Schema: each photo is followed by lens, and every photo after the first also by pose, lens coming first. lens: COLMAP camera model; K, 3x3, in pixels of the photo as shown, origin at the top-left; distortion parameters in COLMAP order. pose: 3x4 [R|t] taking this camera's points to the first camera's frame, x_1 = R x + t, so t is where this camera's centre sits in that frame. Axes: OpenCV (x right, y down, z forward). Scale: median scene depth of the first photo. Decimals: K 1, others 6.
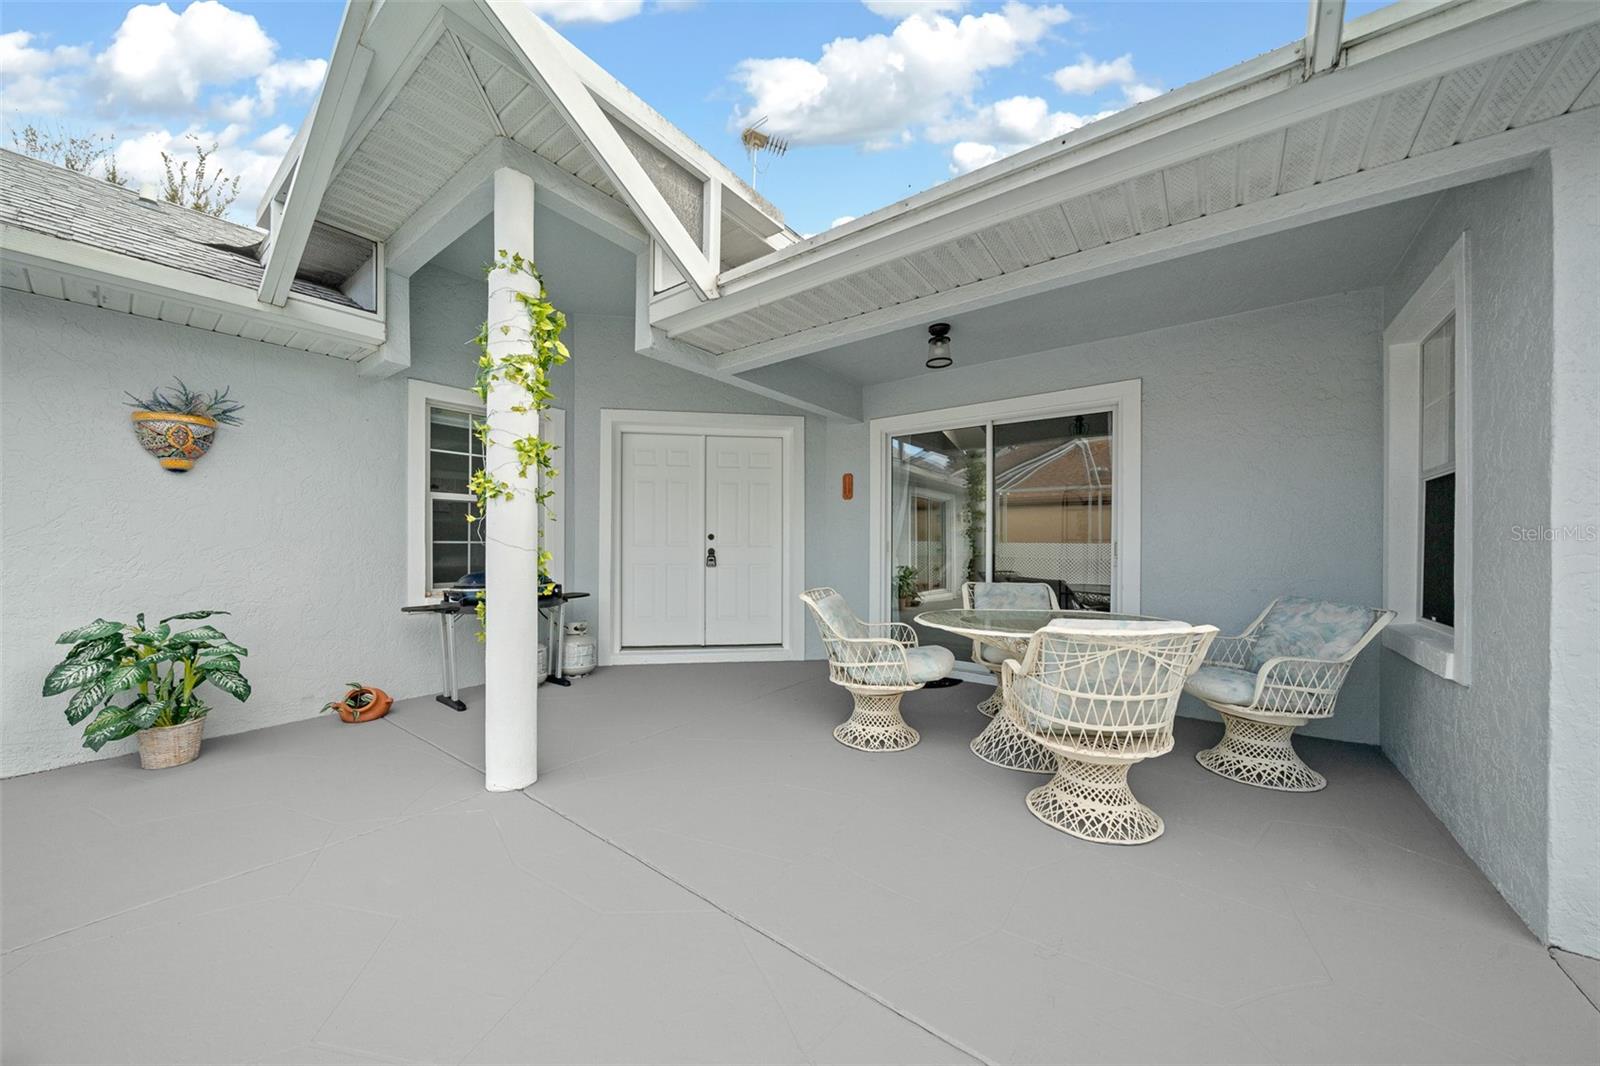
lens RADIAL K [[548.9, 0, 800.0], [0, 548.9, 533.0], [0, 0, 1]] dist [0.000059, 0.000013]
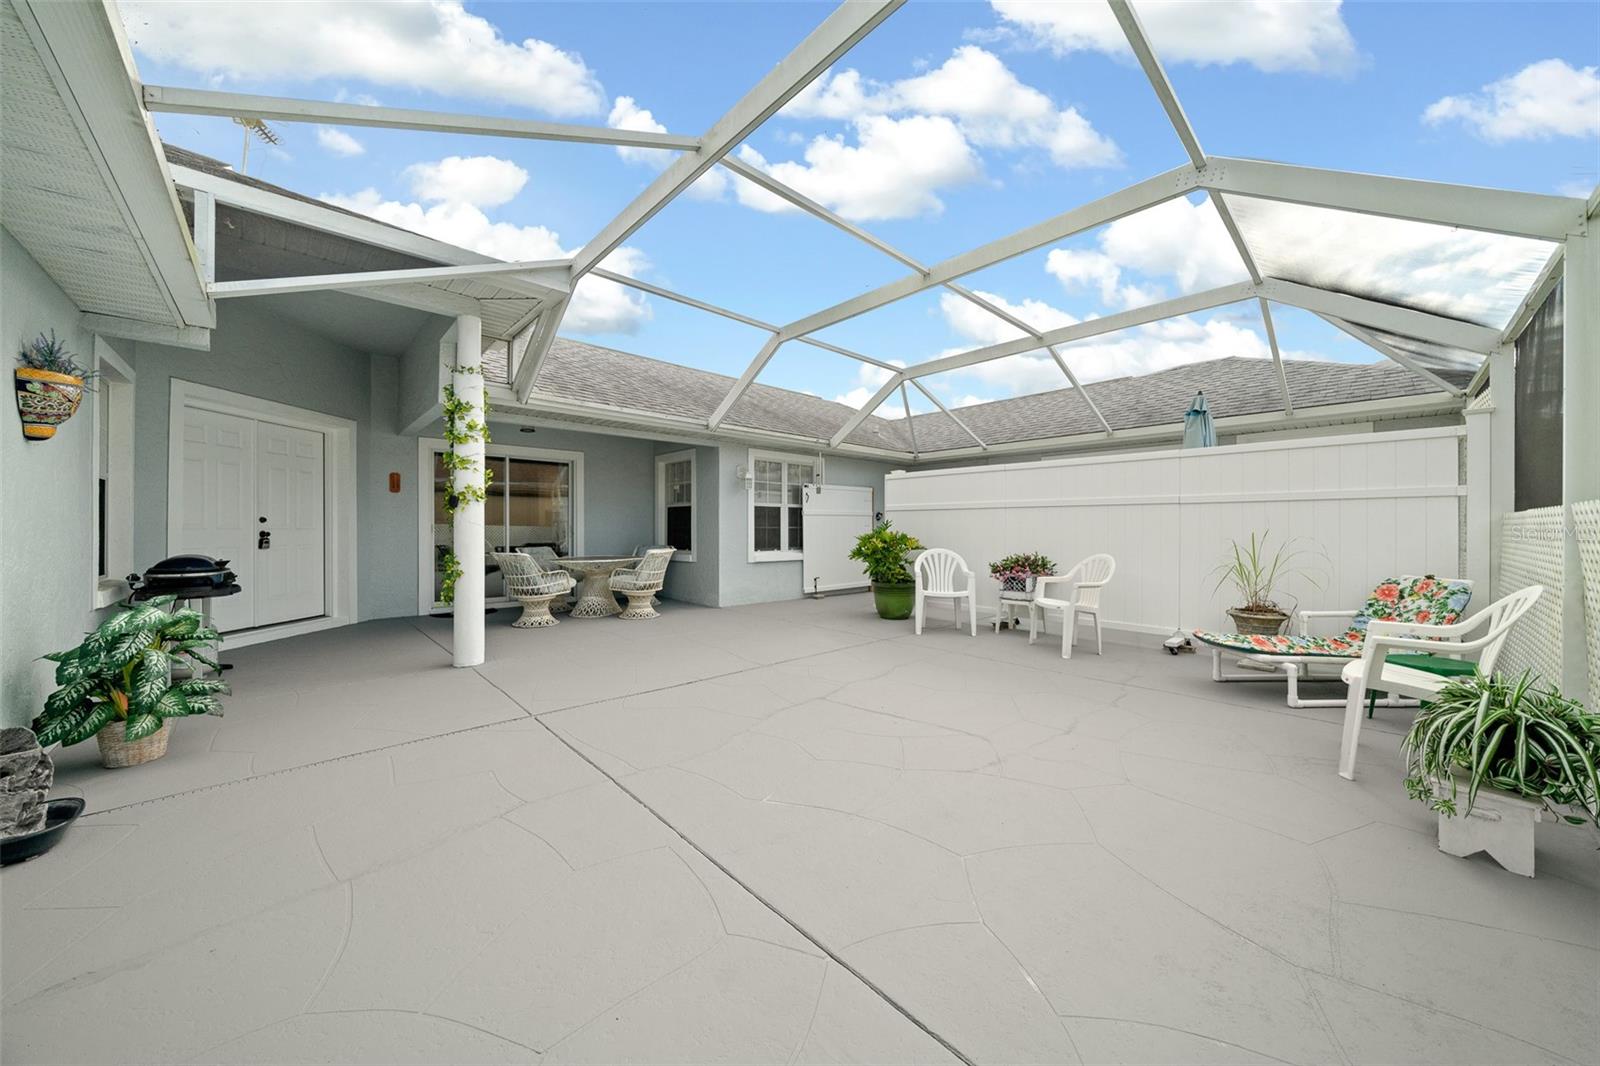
lens RADIAL K [[549.4, 0, 800.0], [0, 549.4, 533.0], [0, 0, 1]] dist [0.000020, 0.000001]
pose [[0.171535, -0.010571, 0.985121, -1.027915], [-0.018494, 0.999732, 0.013948, -0.001195], [-0.985004, -0.020611, 0.171293, -0.172735]]
